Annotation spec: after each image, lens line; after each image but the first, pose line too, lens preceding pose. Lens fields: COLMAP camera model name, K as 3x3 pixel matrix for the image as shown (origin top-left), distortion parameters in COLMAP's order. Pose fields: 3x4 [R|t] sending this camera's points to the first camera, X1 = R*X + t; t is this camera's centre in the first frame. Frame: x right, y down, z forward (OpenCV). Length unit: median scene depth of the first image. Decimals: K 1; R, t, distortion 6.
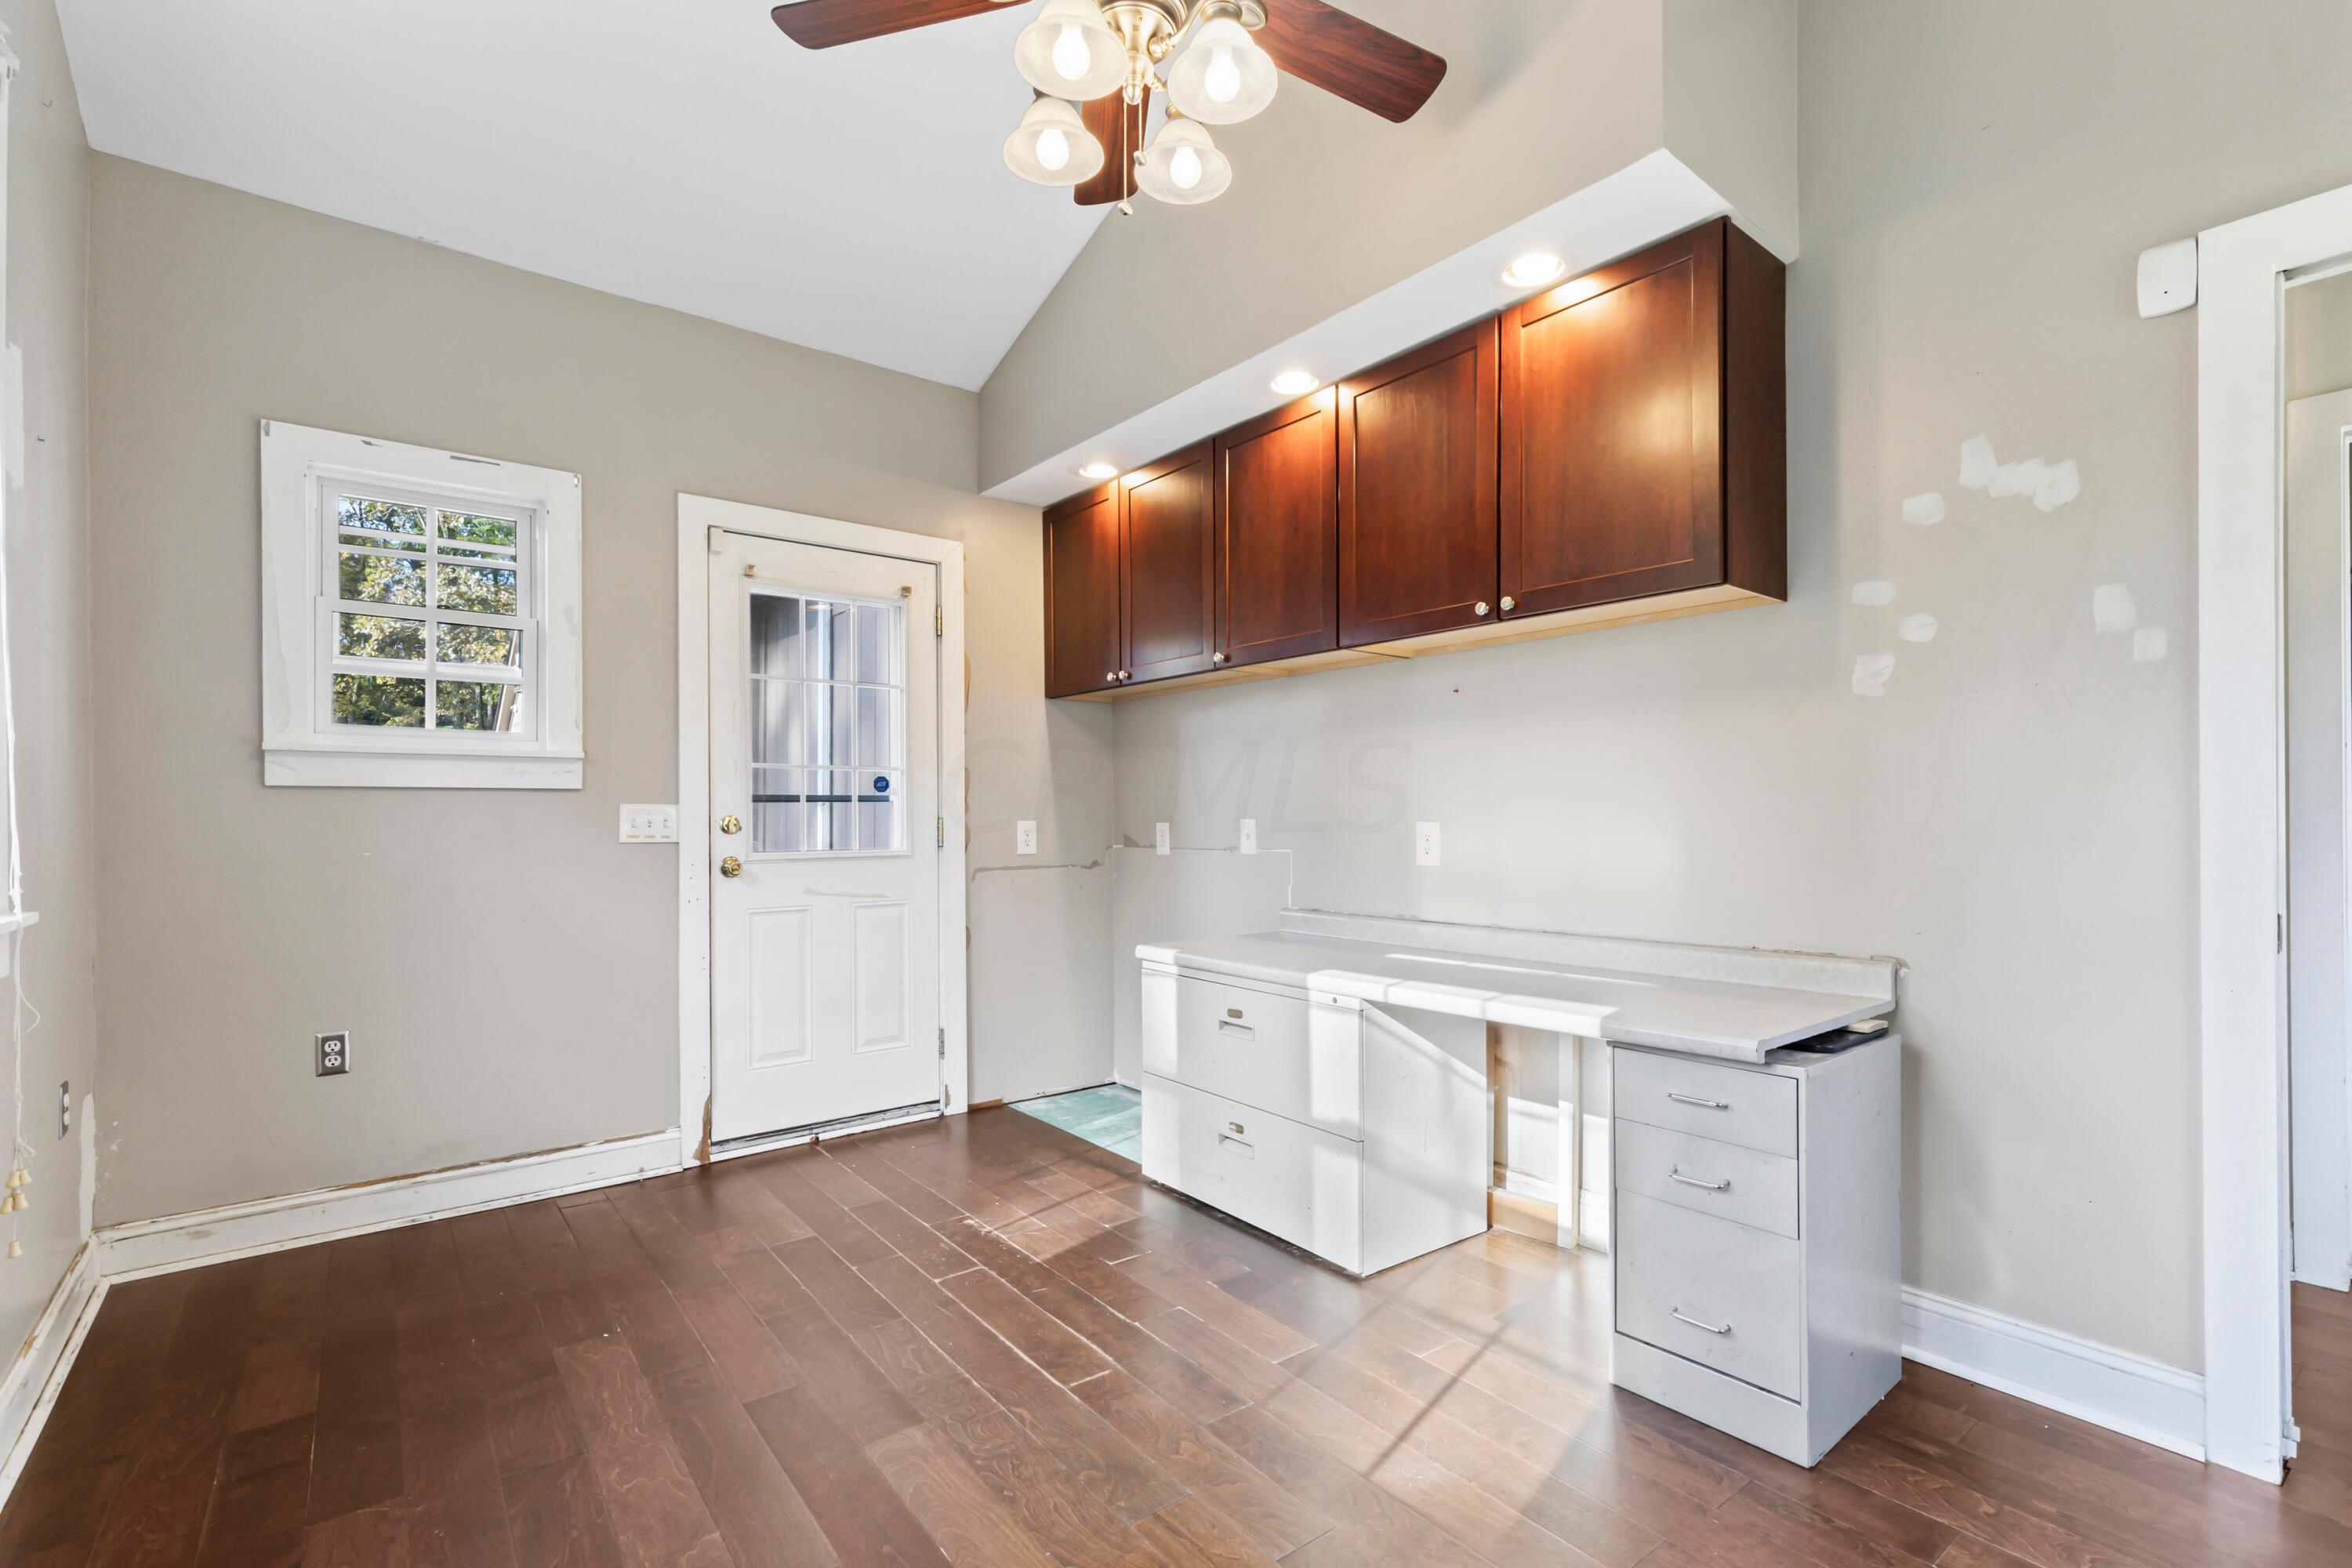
lens RADIAL K [[1041.0, 0, 1189.5], [0, 1041.0, 815.5], [0, 0, 1]] dist [0.000445, -0.000226]
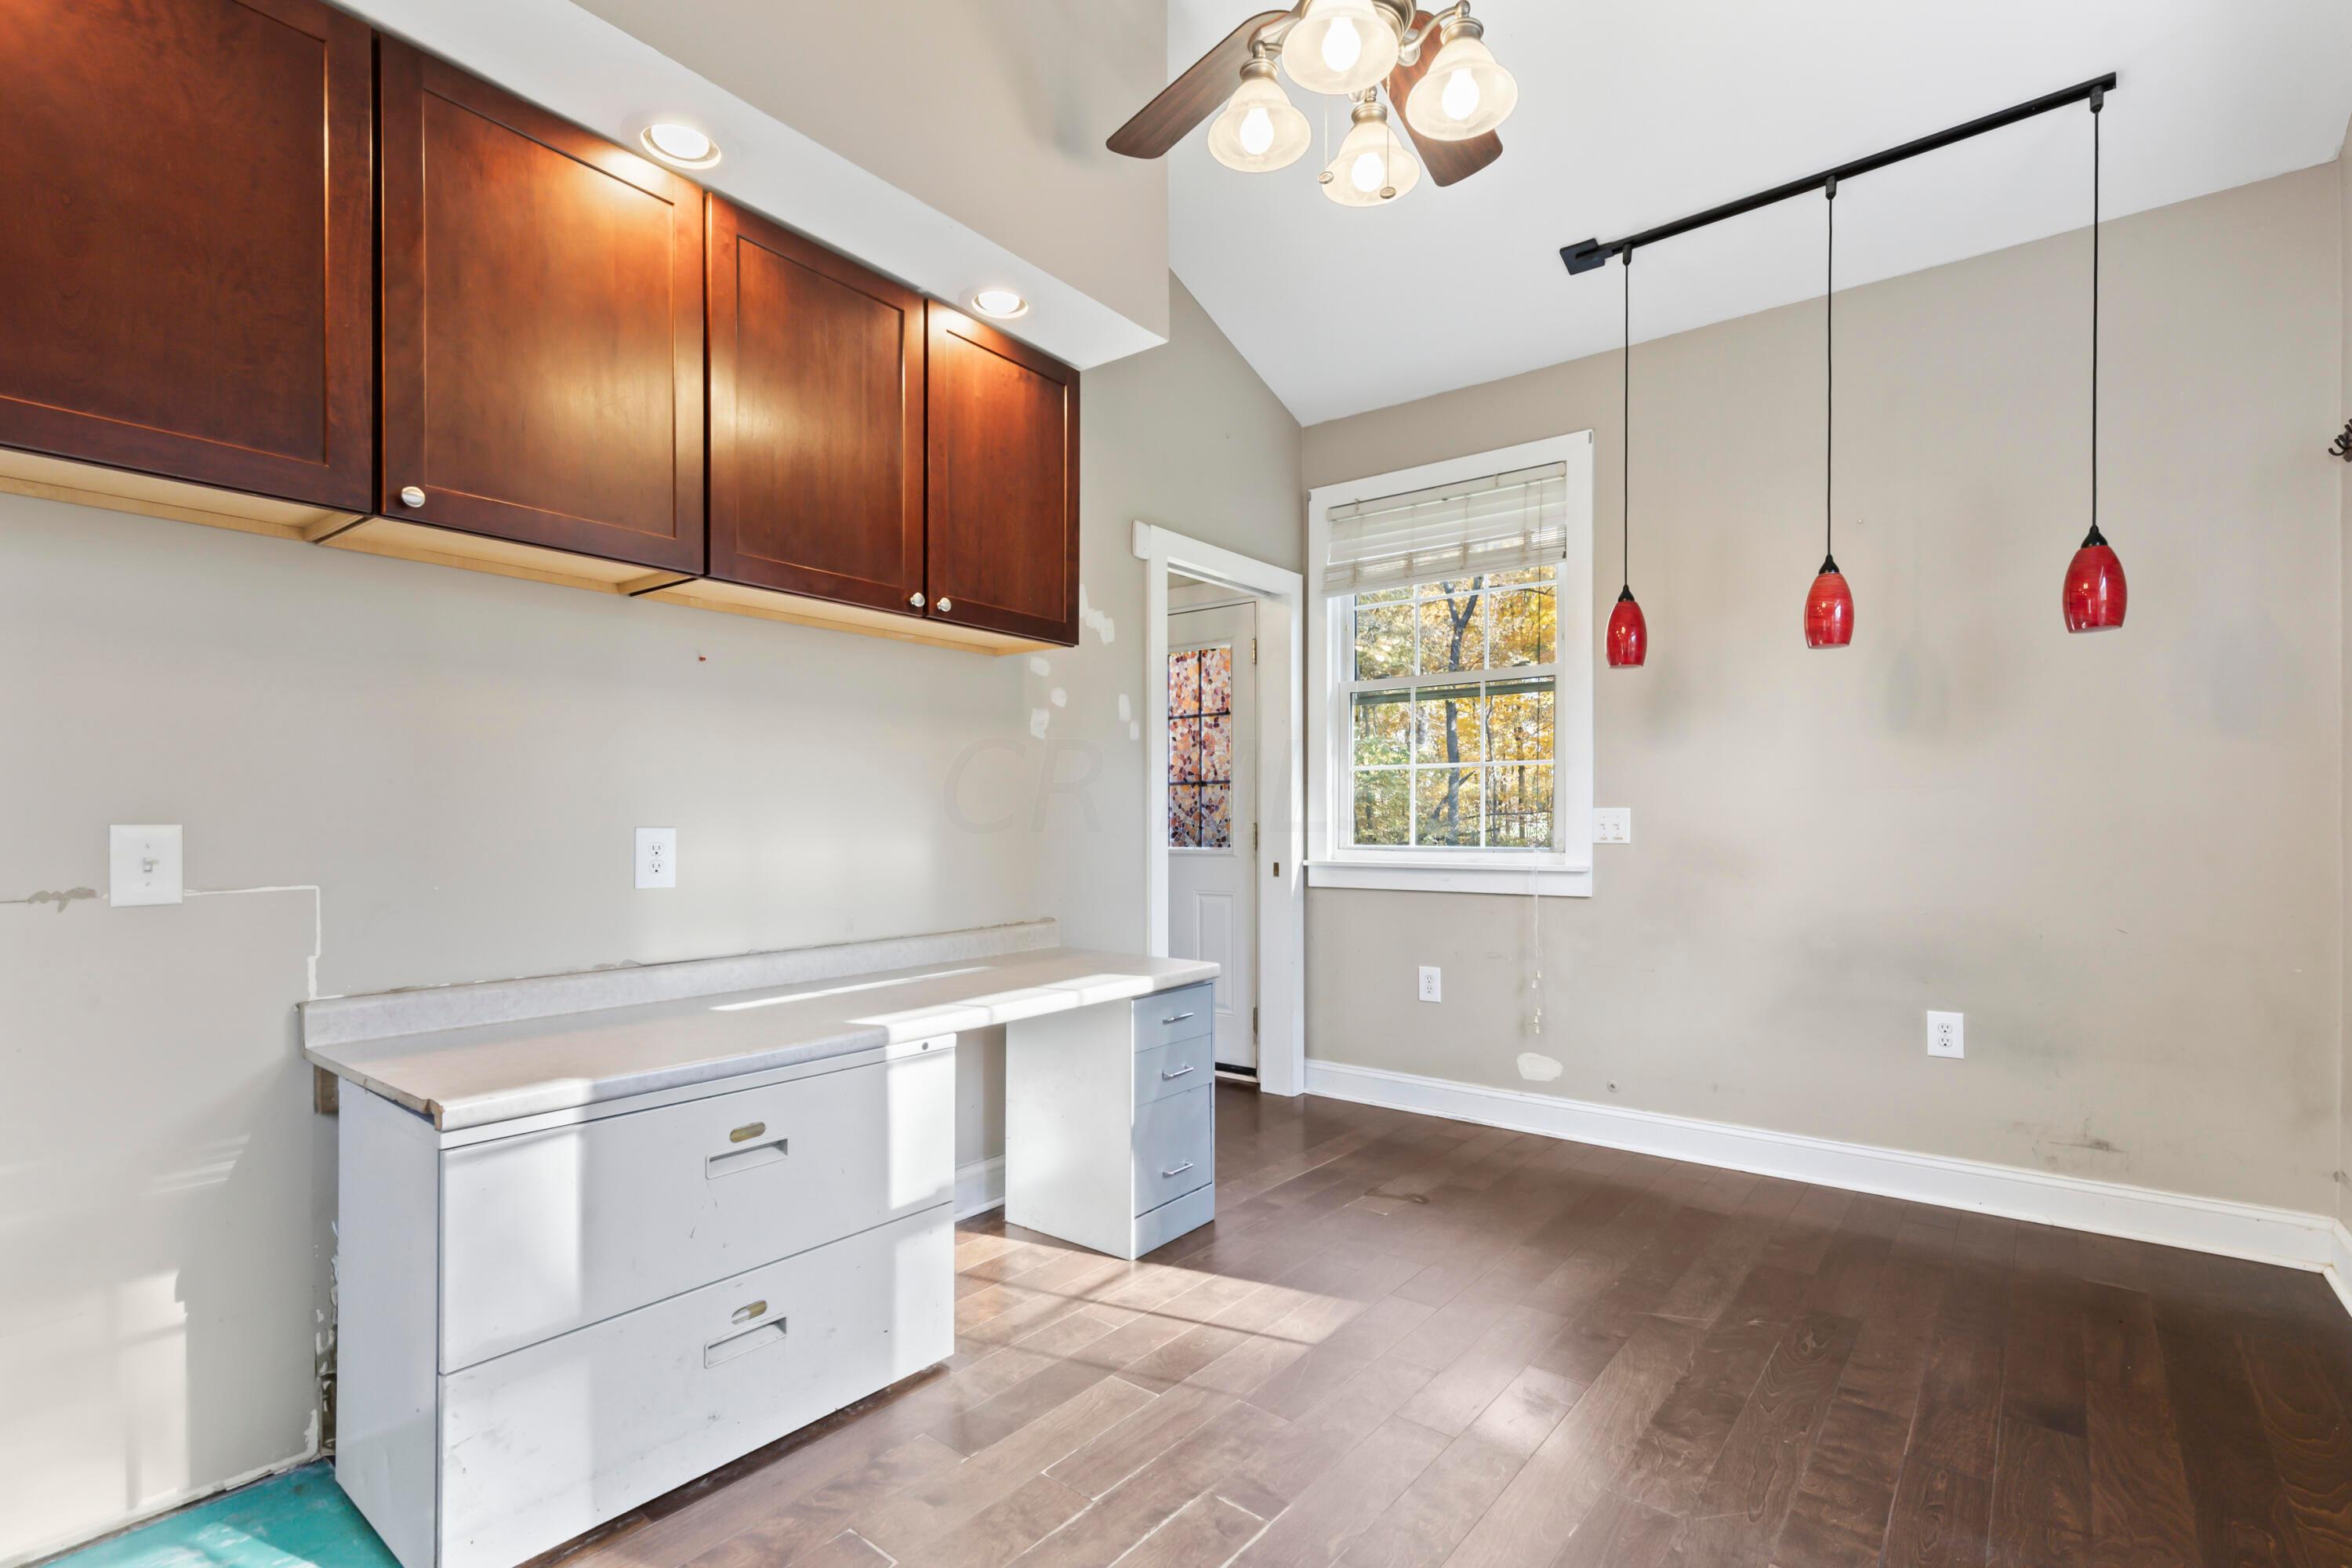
lens RADIAL K [[1098.2, 0, 1191.0], [0, 1098.2, 822.6], [0, 0, 1]] dist [0.002015, 0.000052]
pose [[-0.237238, 0.001212, 0.971451, -0.647956], [-0.002994, 0.999994, -0.001979, 0.002964], [-0.971447, -0.003378, -0.237233, 0.870927]]
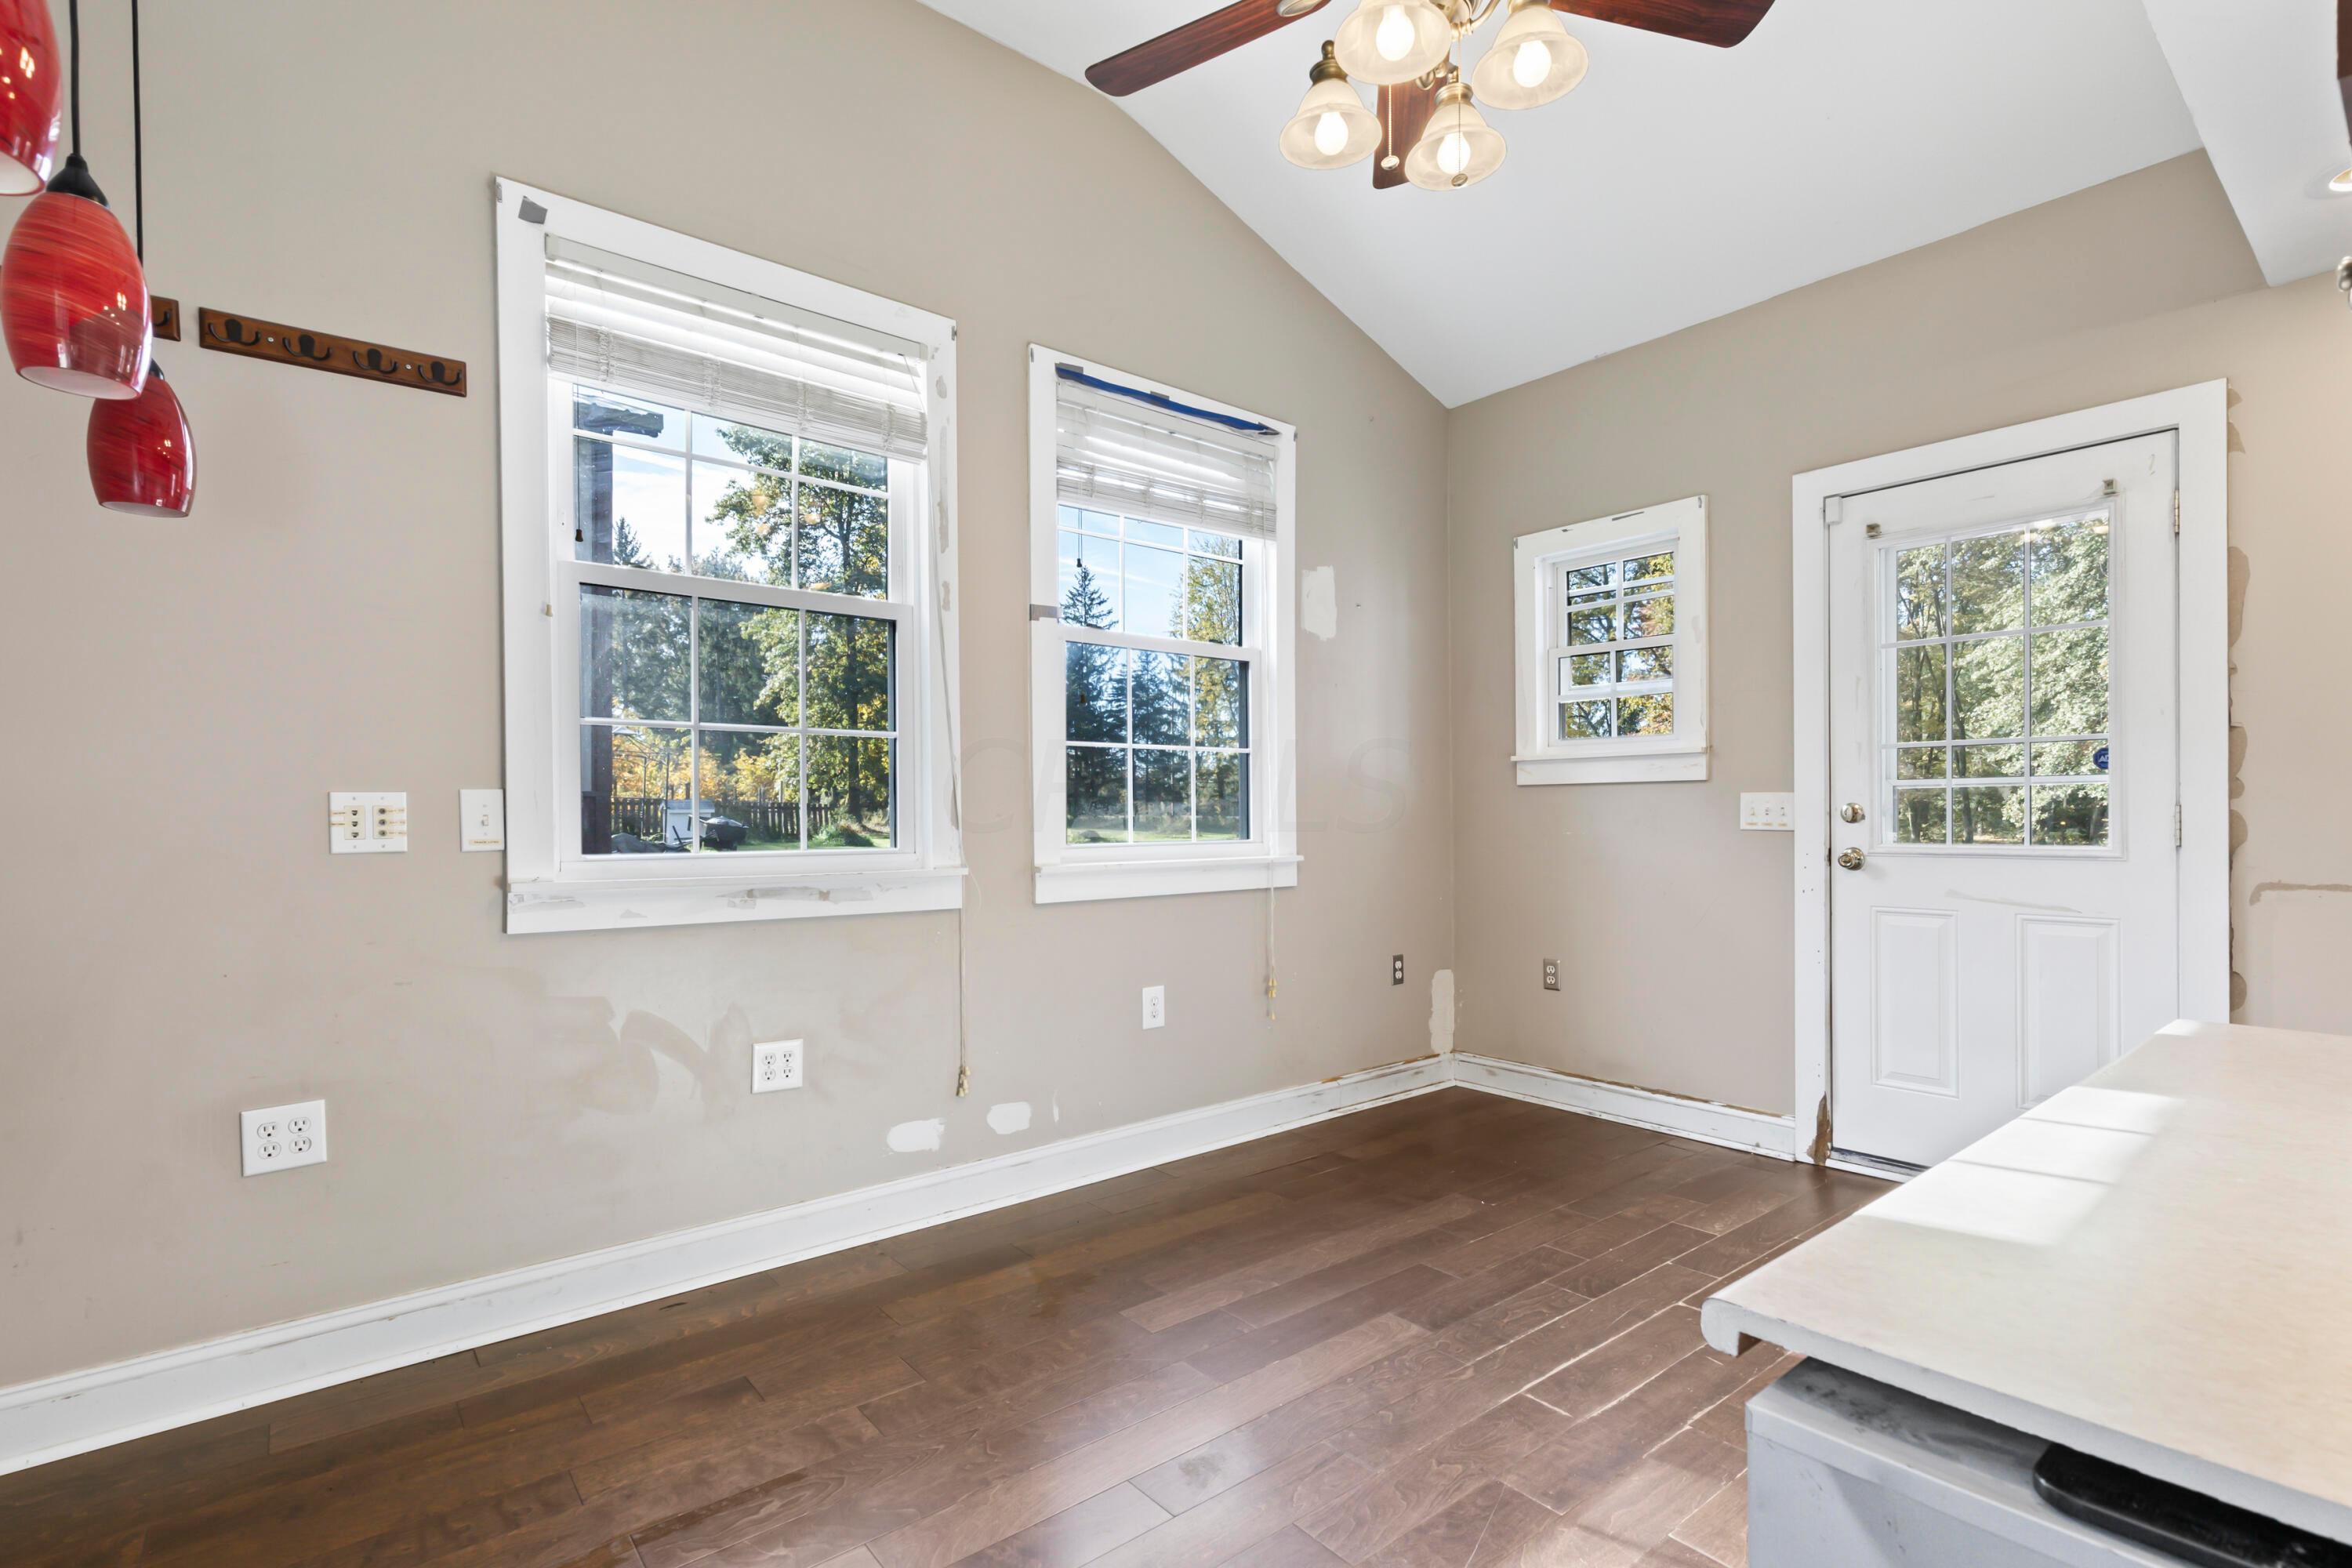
lens RADIAL K [[1098.2, 0, 1191.0], [0, 1098.2, 822.6], [0, 0, 1]] dist [0.002015, 0.000052]
pose [[0.021450, 0.014022, -0.999672, 0.616901], [0.007962, 0.999868, 0.014196, -0.001084], [0.999738, -0.008264, 0.021335, 0.462567]]
